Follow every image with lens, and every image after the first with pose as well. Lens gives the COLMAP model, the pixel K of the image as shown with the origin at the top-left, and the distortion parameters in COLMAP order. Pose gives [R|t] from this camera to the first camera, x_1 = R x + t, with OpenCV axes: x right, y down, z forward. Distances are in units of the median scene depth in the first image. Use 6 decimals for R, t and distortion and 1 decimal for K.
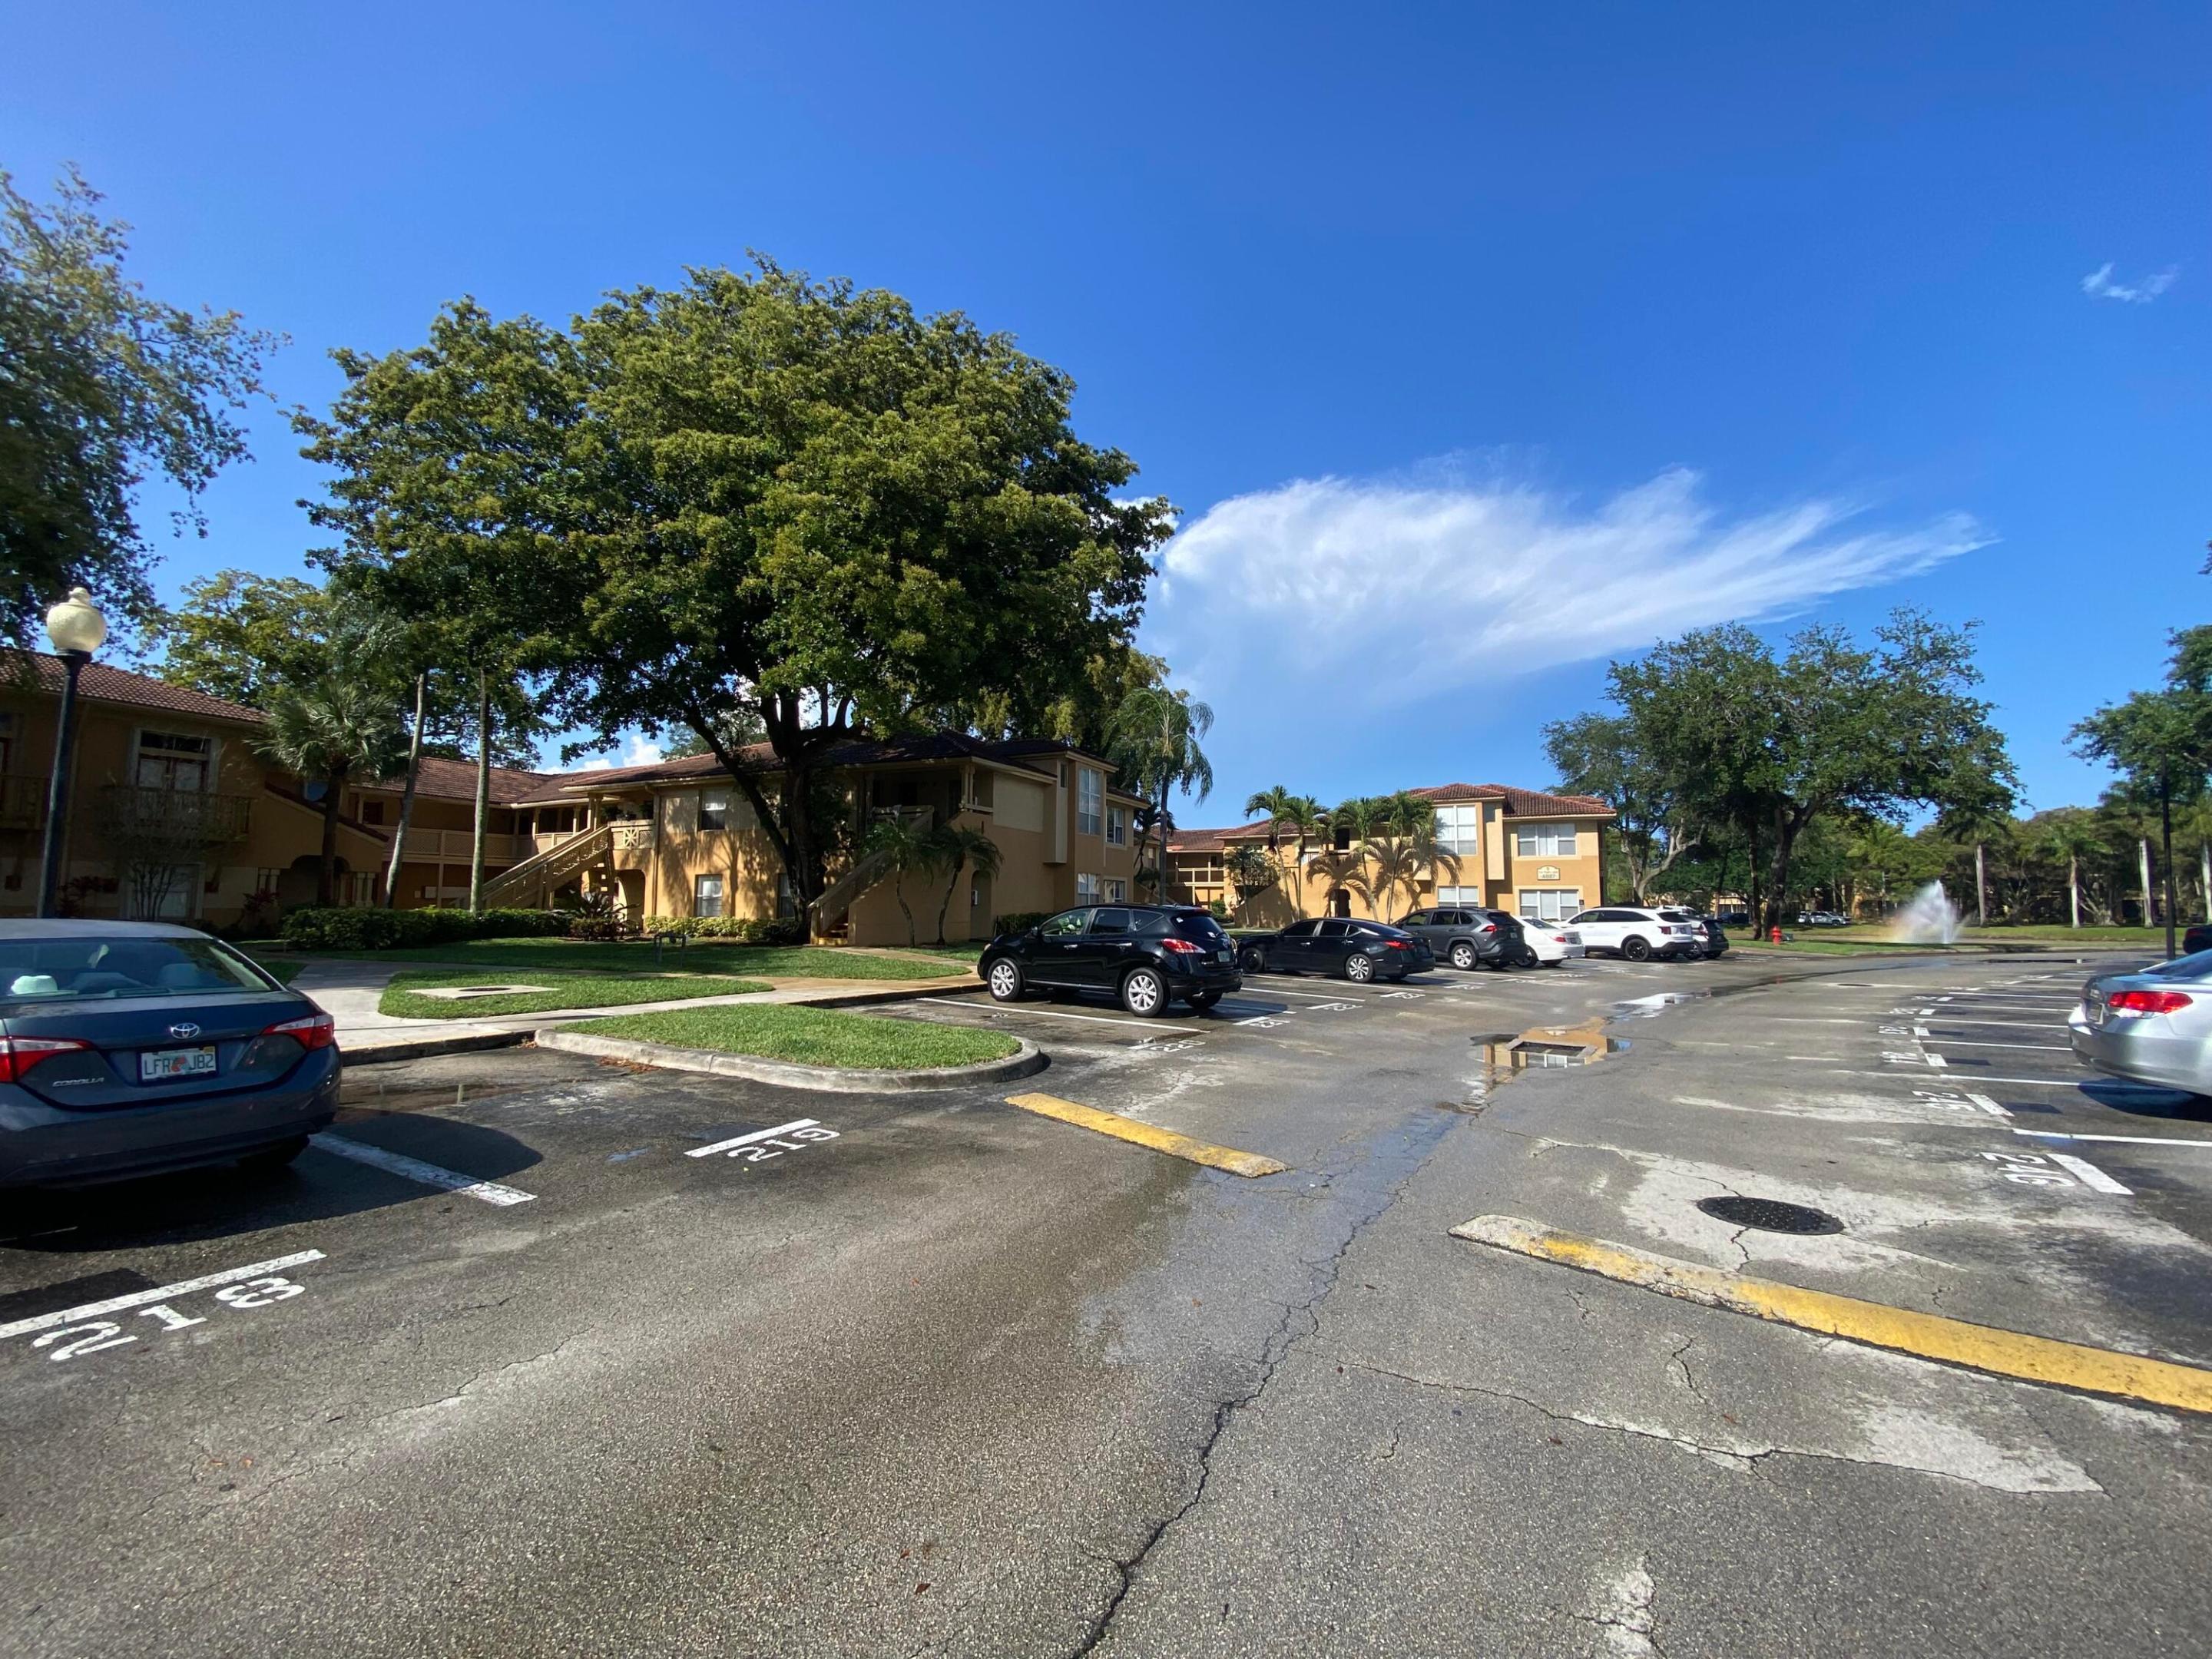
lens RADIAL K [[886.9, 0, 1106.3], [0, 886.9, 819.8], [0, 0, 1]] dist [-0.002182, -0.000517]
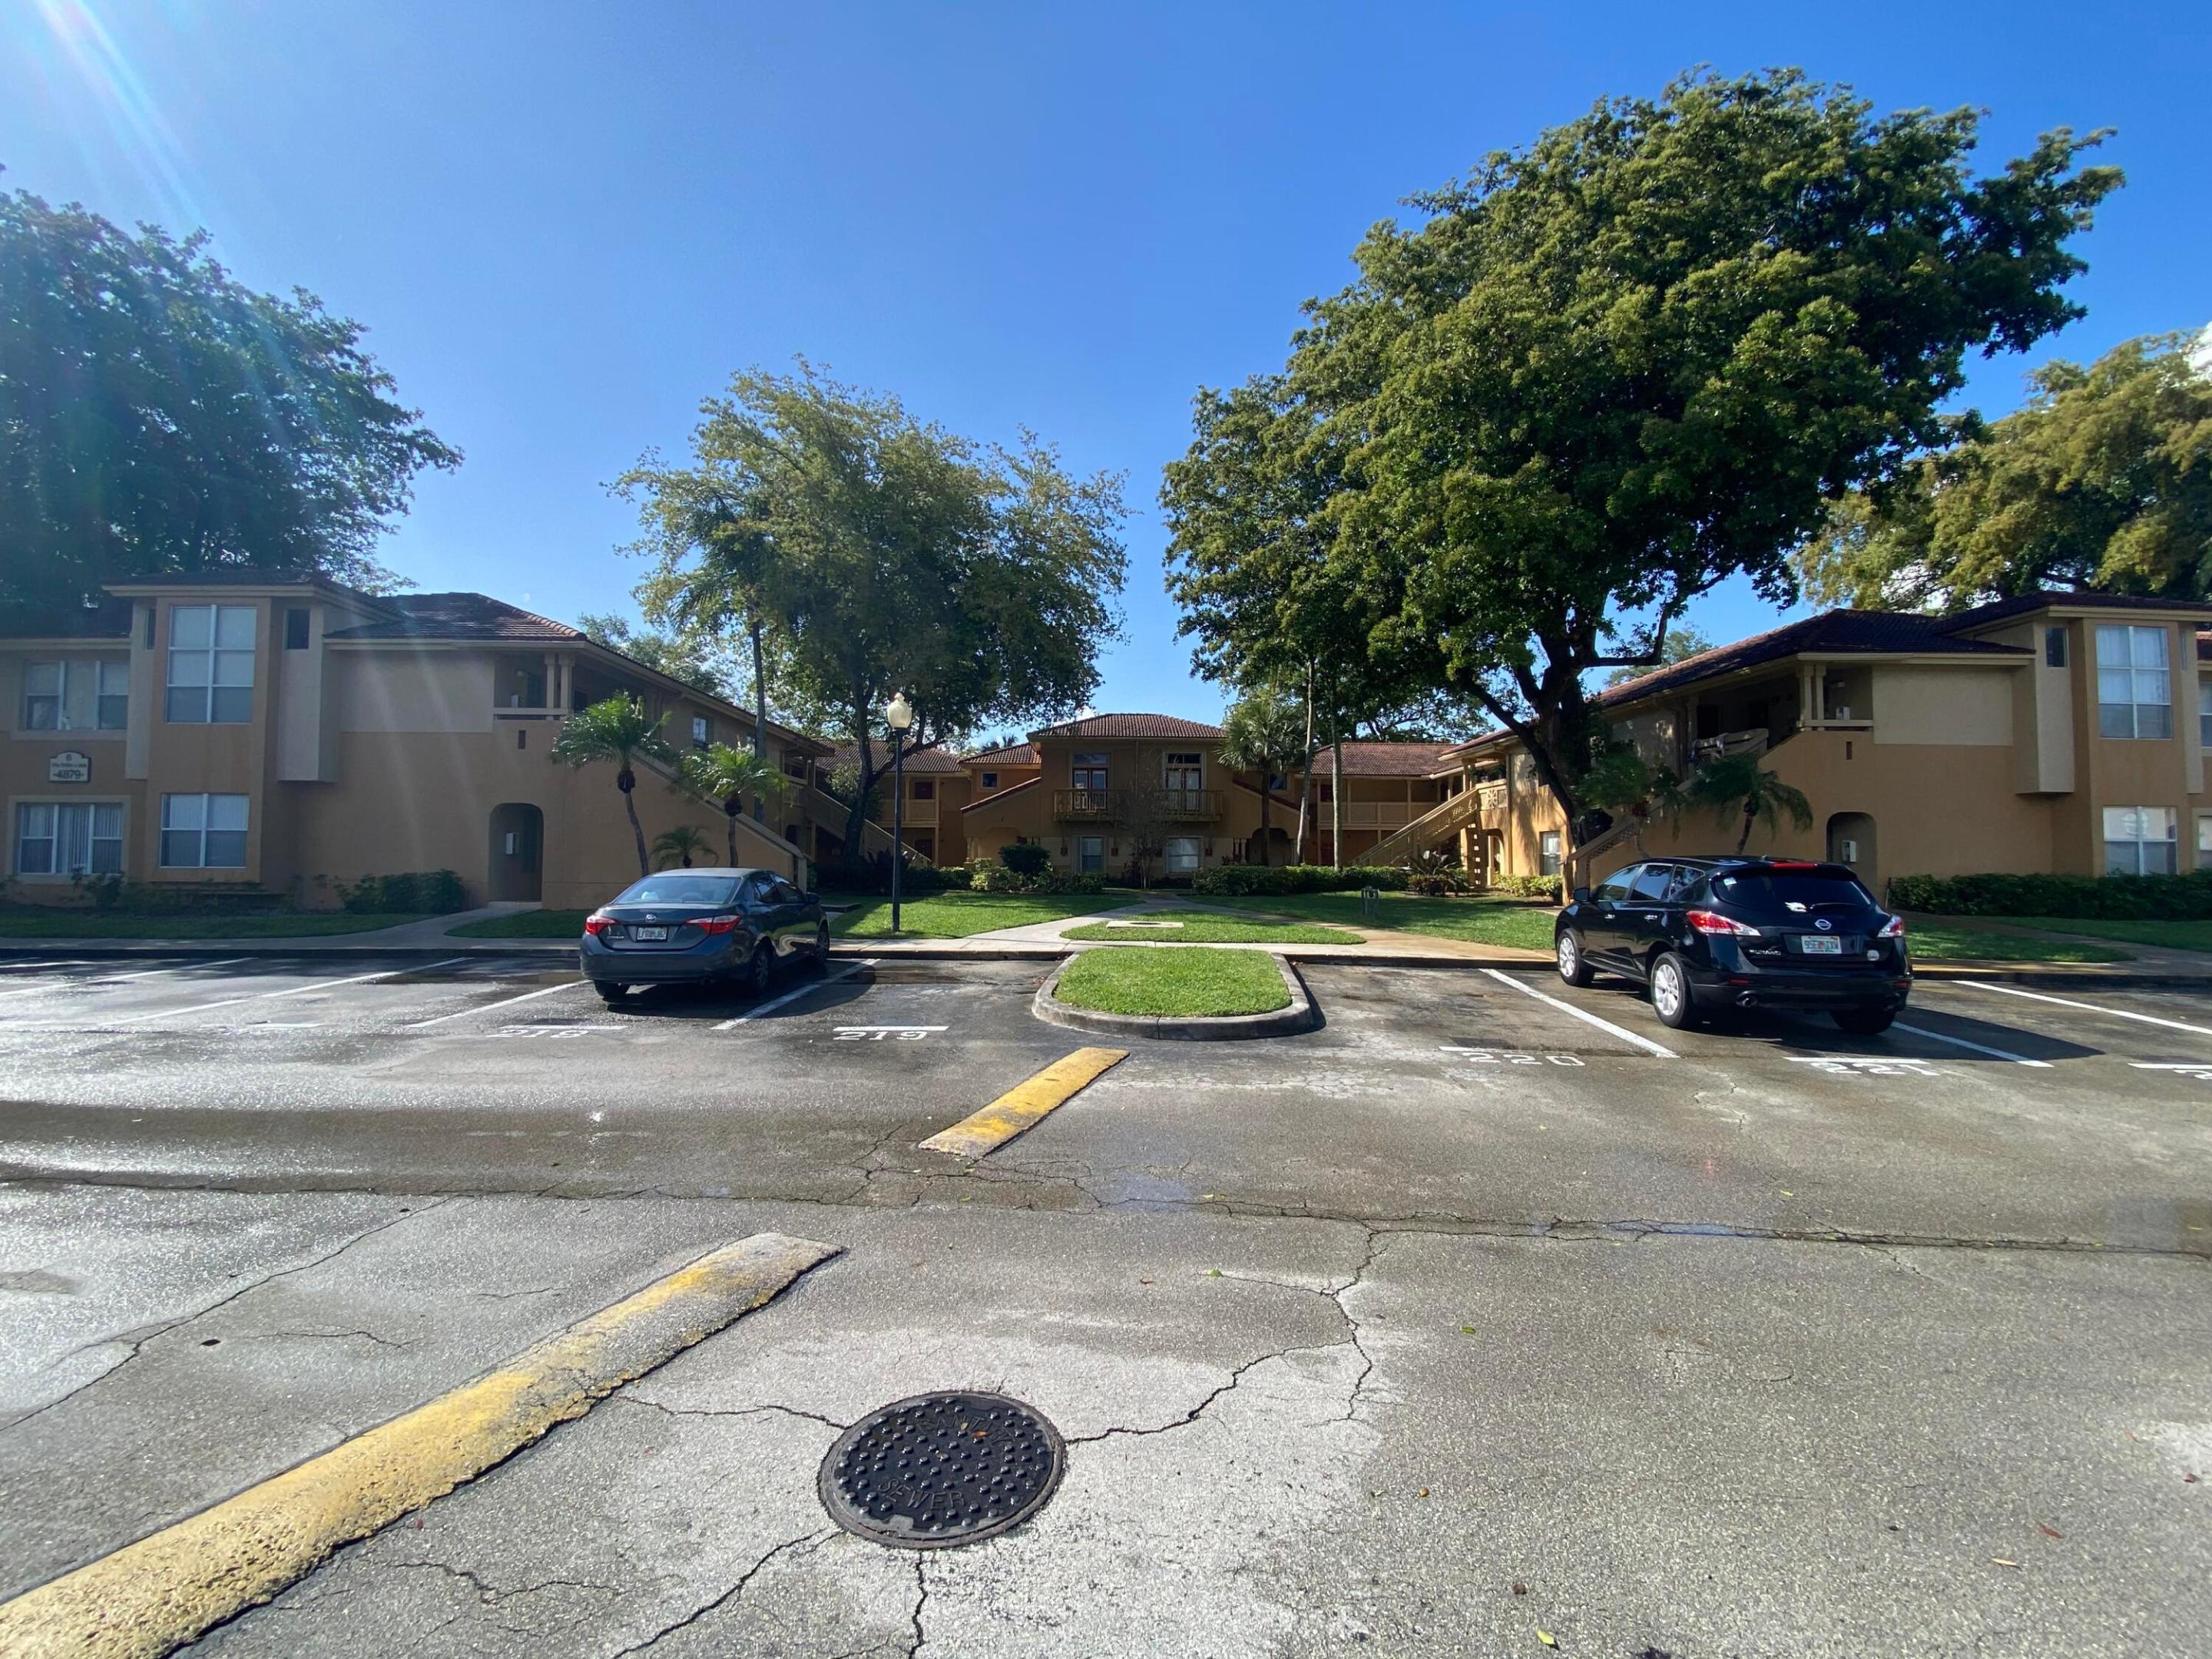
lens RADIAL K [[886.9, 0, 1107.6], [0, 886.9, 837.7], [0, 0, 1]] dist [-0.002182, -0.000517]
pose [[0.473030, -0.030659, -0.880513, 0.246497], [0.088809, 0.995963, 0.013032, 0.020301], [0.876559, -0.084362, 0.473844, 0.174085]]
